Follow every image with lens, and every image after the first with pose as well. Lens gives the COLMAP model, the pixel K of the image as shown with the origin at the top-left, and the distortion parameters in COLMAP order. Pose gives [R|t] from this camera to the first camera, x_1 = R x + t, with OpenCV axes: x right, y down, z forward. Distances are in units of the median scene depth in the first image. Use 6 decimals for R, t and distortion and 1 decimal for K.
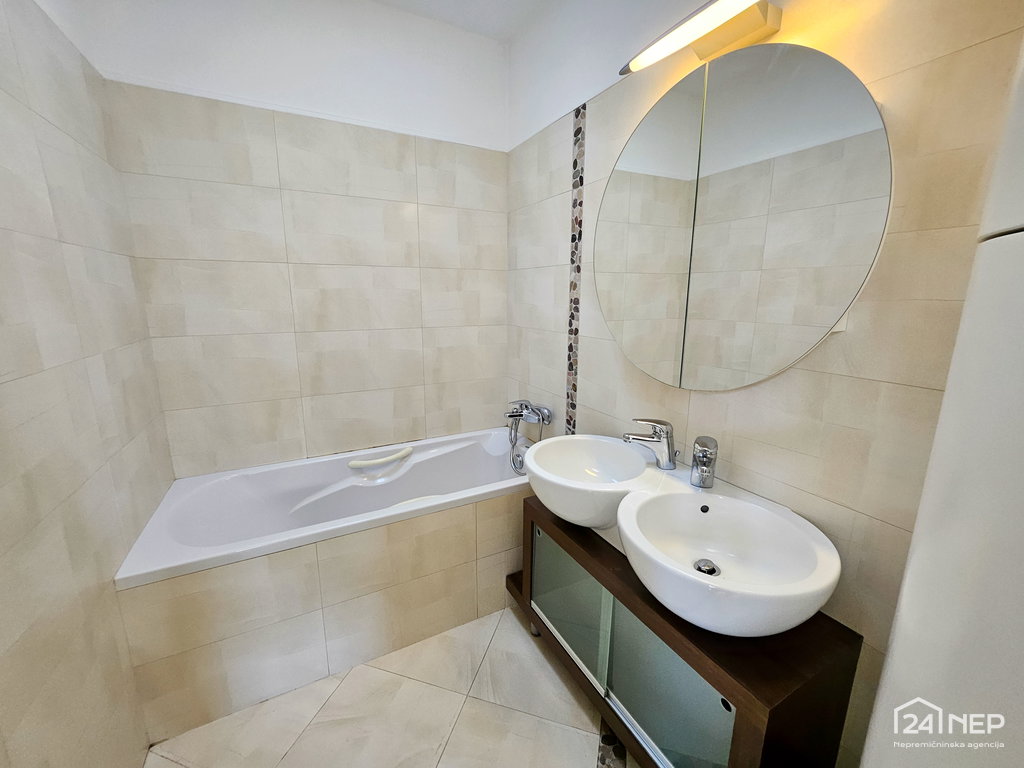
lens RADIAL K [[408.2, 0, 513.5], [0, 408.2, 379.0], [0, 0, 1]] dist [-0.001485, -0.000209]
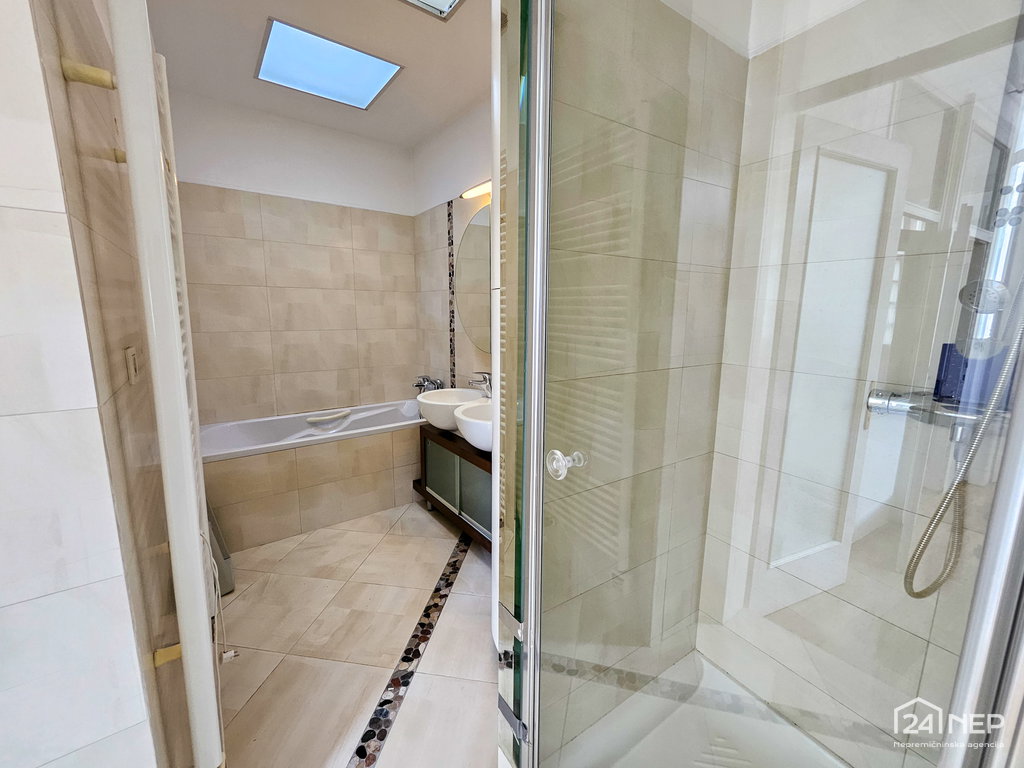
lens RADIAL K [[408.2, 0, 508.0], [0, 408.2, 382.5], [0, 0, 1]] dist [-0.001485, -0.000209]
pose [[0.989943, -0.018037, 0.140312, 0.130179], [0.022383, 0.999315, -0.029462, 0.144871], [-0.139684, 0.032306, 0.989669, -0.642583]]
